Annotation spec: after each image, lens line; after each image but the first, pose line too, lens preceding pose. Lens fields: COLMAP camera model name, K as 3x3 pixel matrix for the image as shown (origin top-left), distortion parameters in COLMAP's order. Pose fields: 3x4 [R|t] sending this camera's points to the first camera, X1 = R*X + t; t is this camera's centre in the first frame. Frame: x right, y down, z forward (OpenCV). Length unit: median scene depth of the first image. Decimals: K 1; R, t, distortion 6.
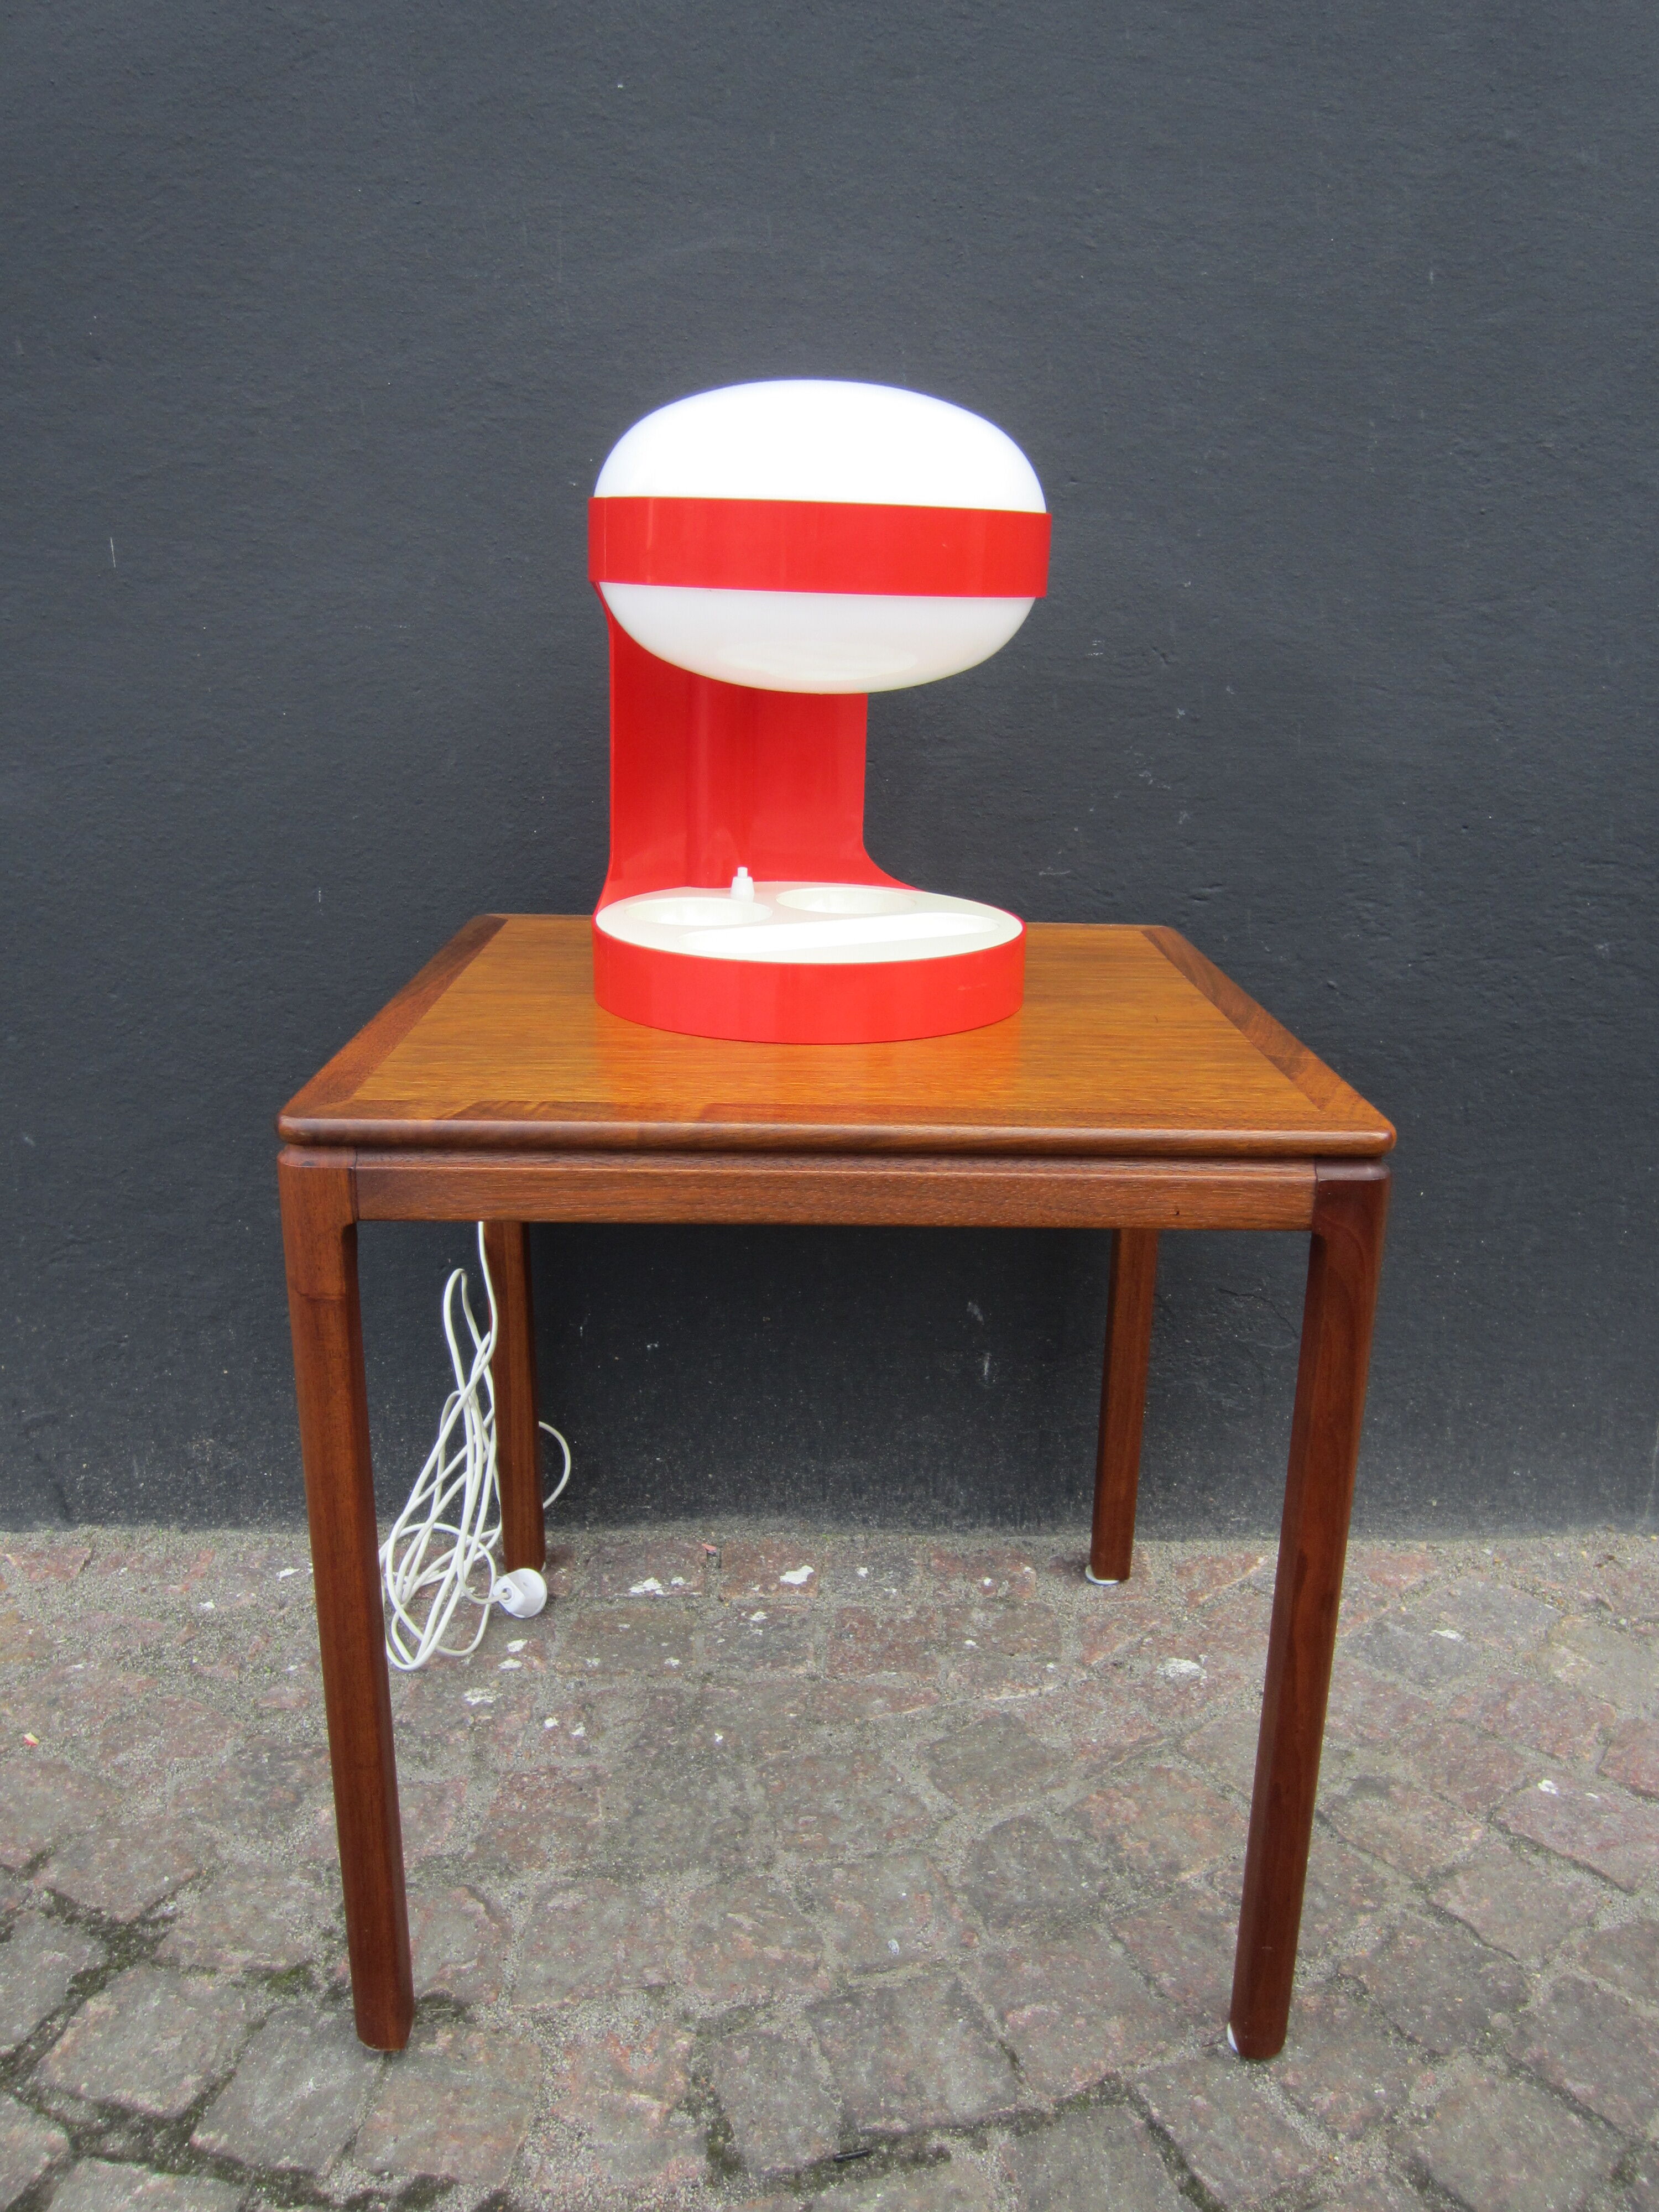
lens RADIAL K [[1727.5, 0, 824.8], [0, 1727.5, 1108.4], [0, 0, 1]] dist [-0.037898, -0.003757]
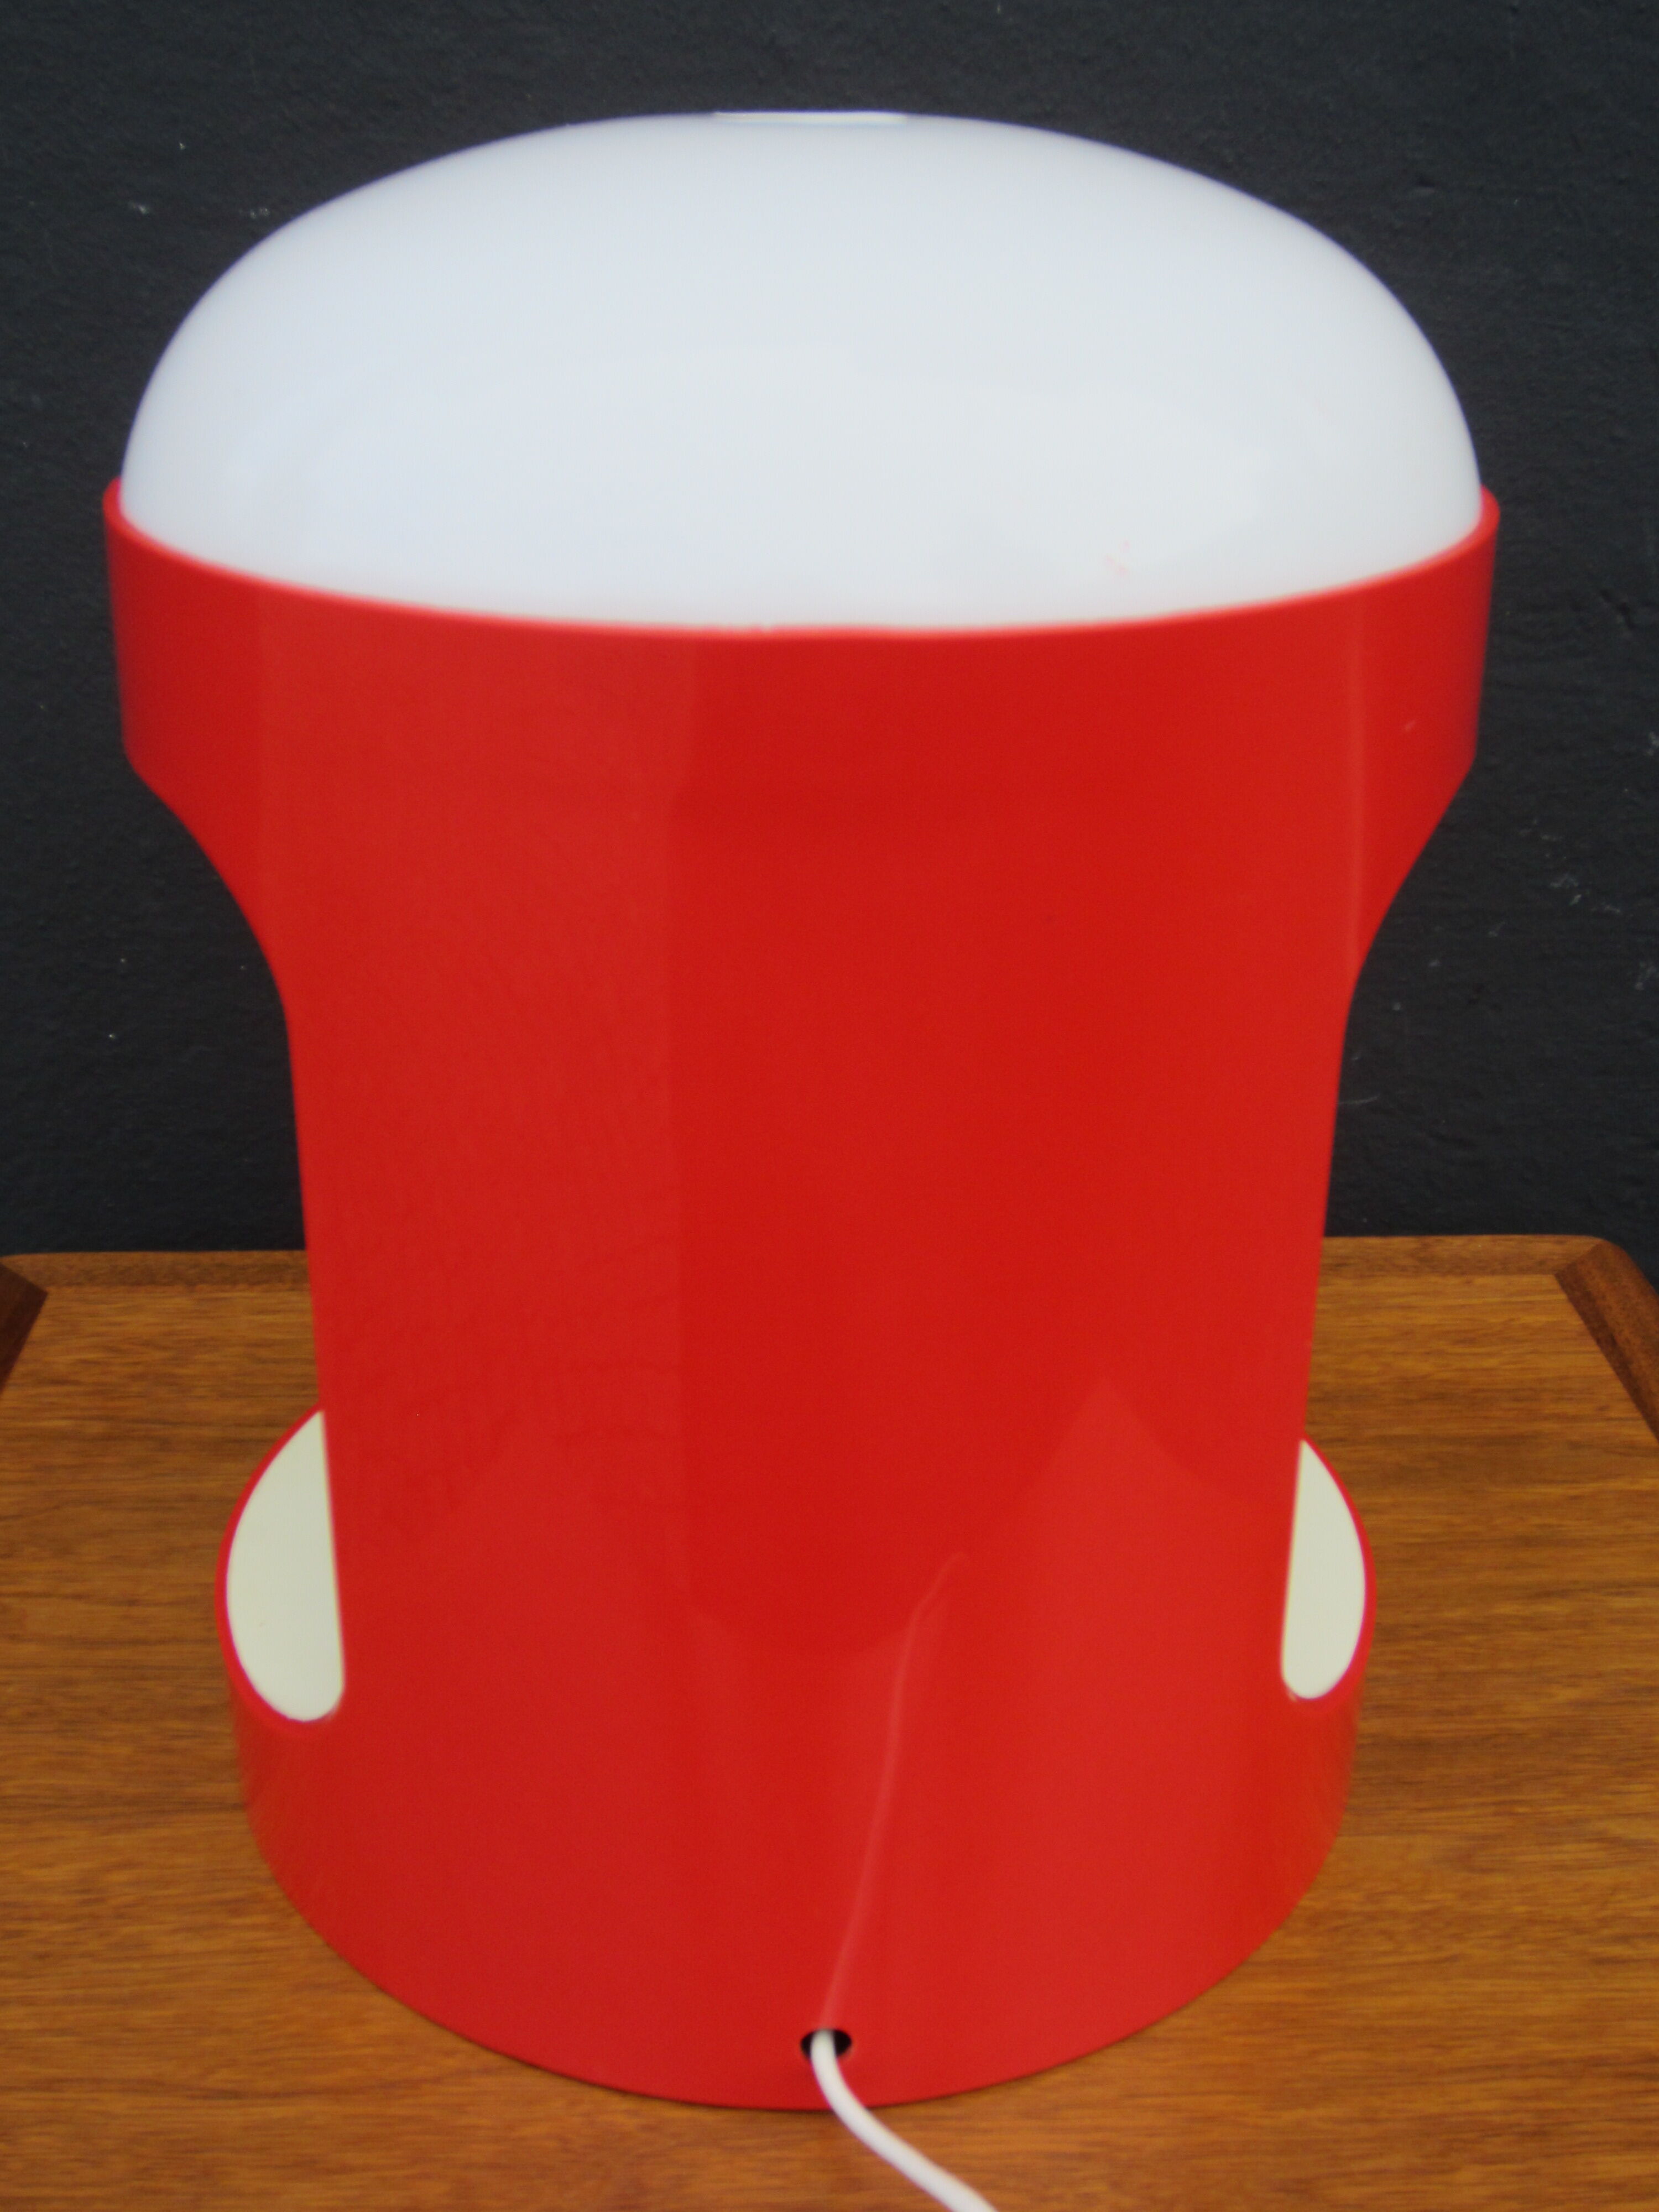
lens RADIAL K [[2518.6, 0, 839.9], [0, 2518.6, 1112.4], [0, 0, 1]] dist [-0.062653, 0.000000]
pose [[0.999344, -0.022651, 0.028259, -0.009305], [0.018288, 0.989102, 0.146091, -0.240793], [-0.031260, -0.145478, 0.988868, 0.410970]]
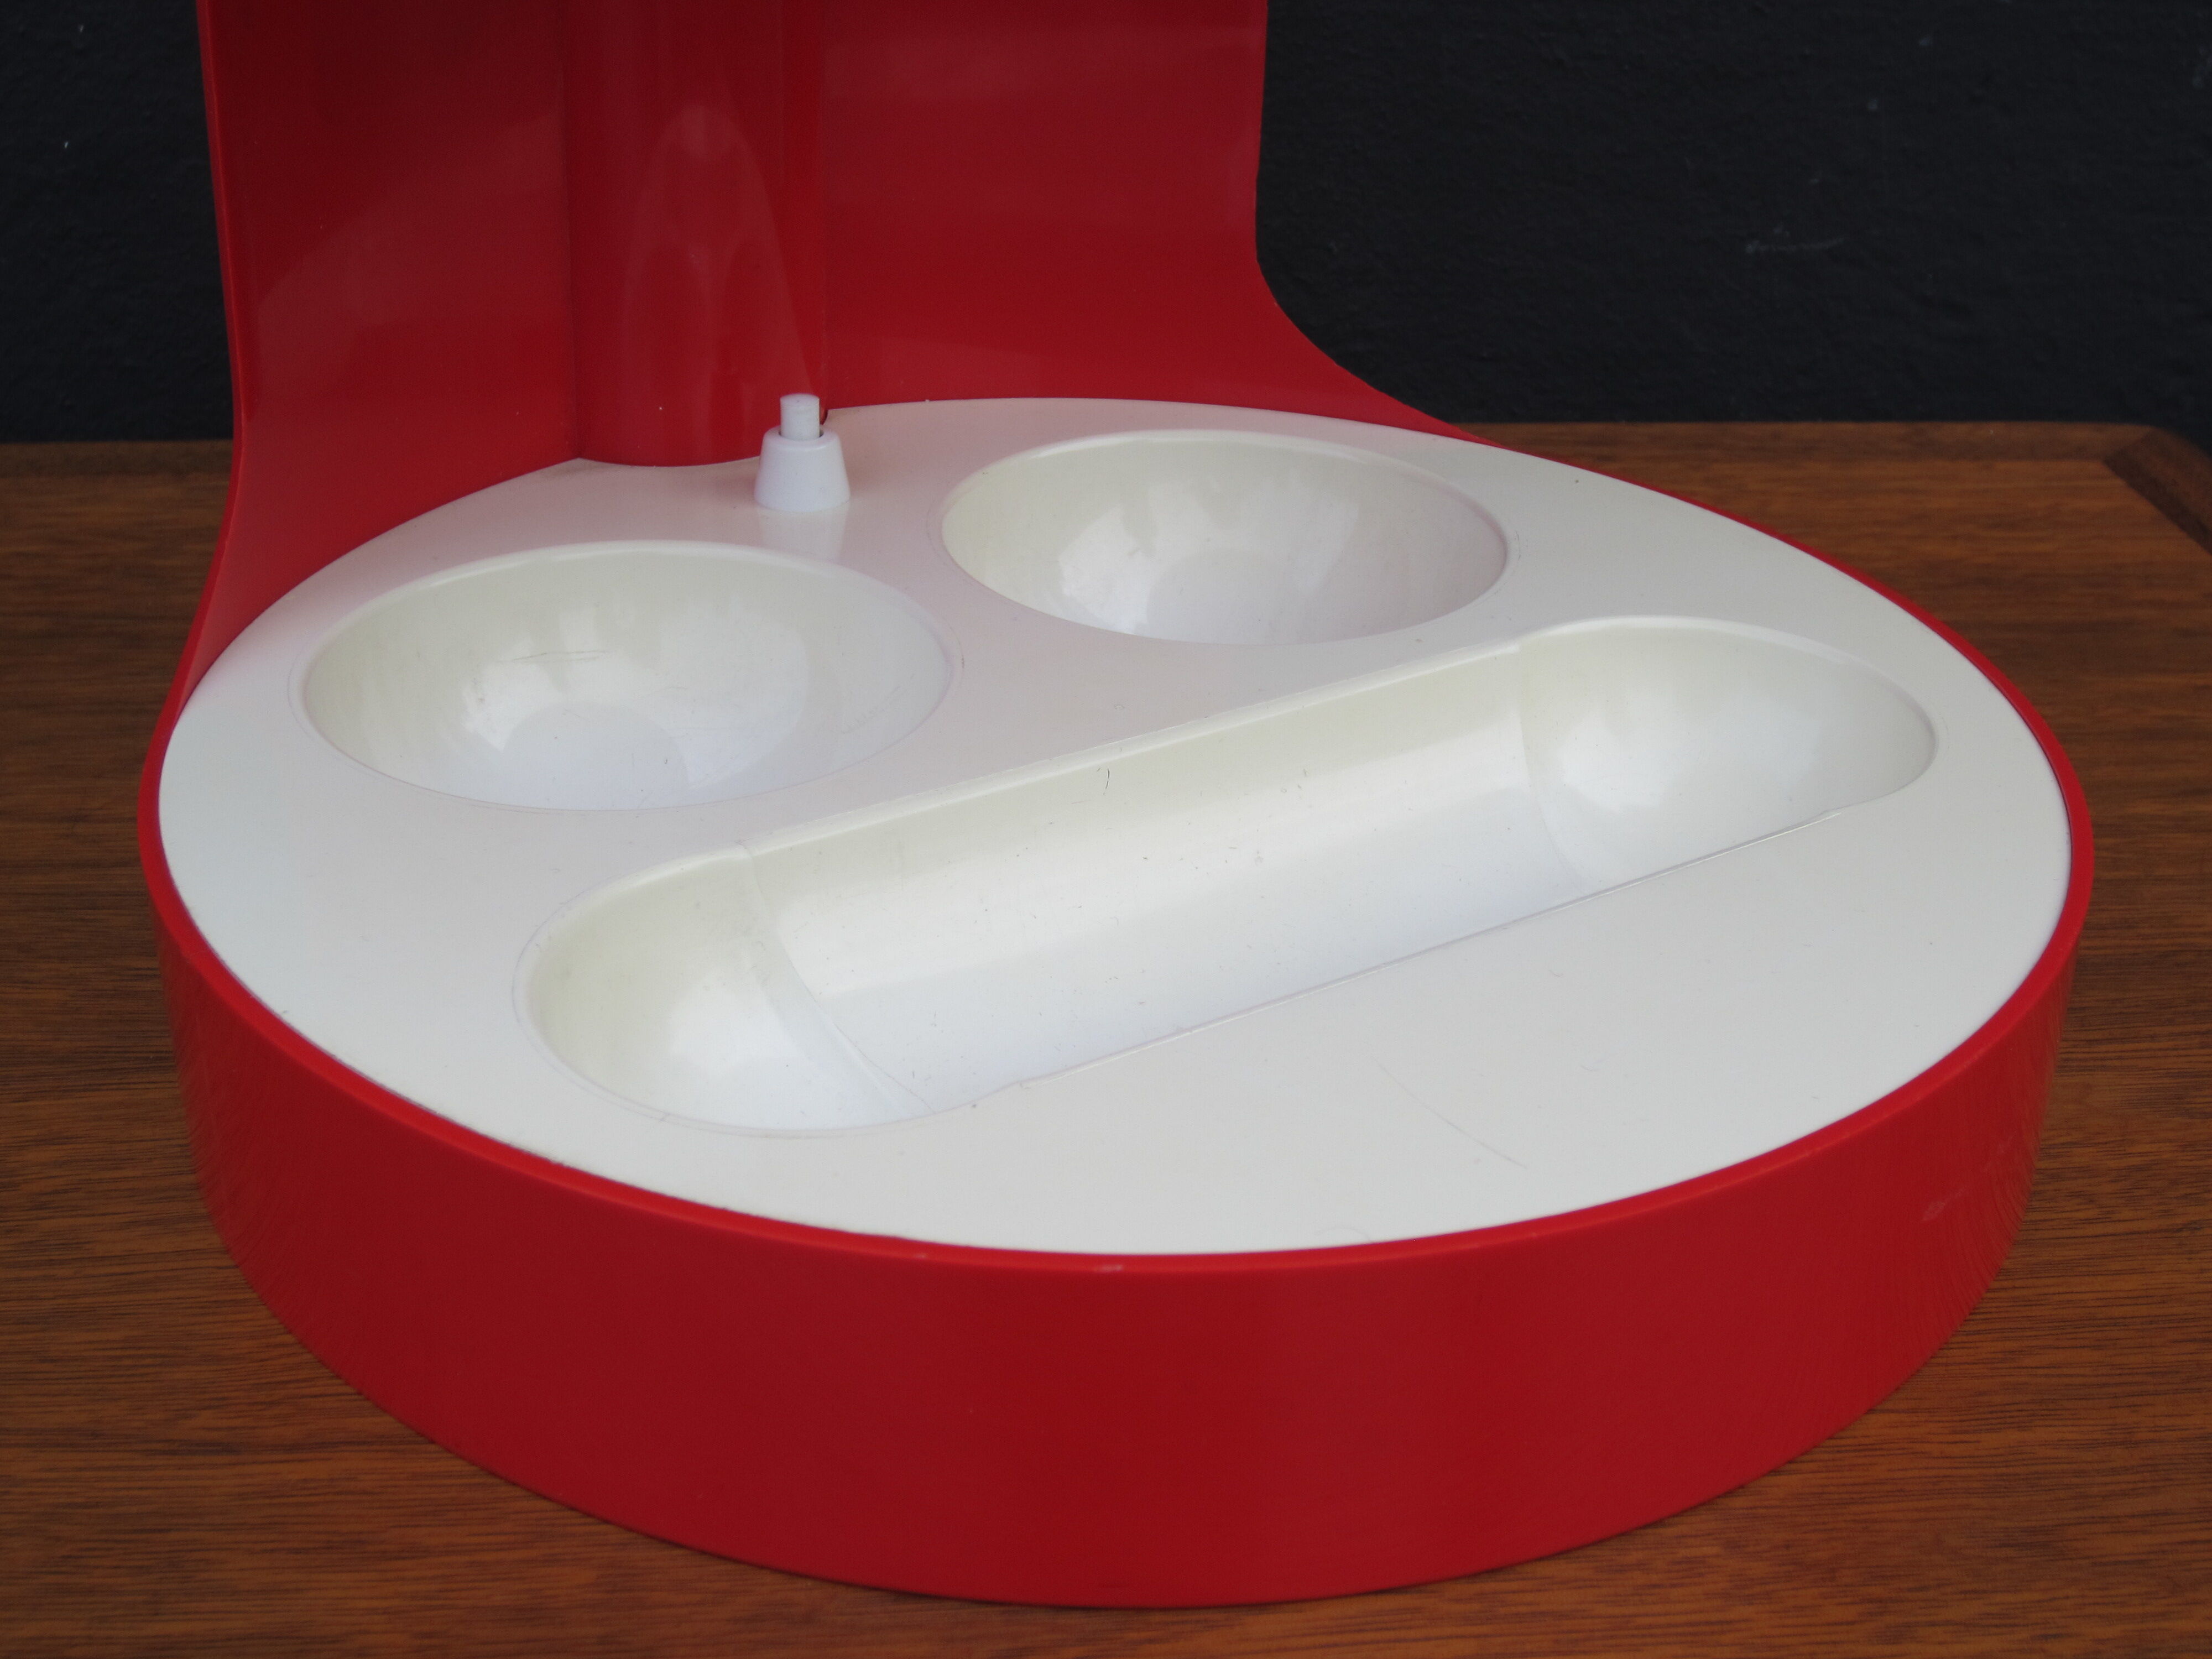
lens RADIAL K [[2856.5, 0, 1100.0], [0, 2856.5, 810.7], [0, 0, 1]] dist [-0.096079, 0.000000]
pose [[0.996779, -0.034895, 0.072208, -0.032597], [0.021791, 0.984348, 0.174883, -0.135926], [-0.077181, -0.172746, 0.981938, 0.524673]]
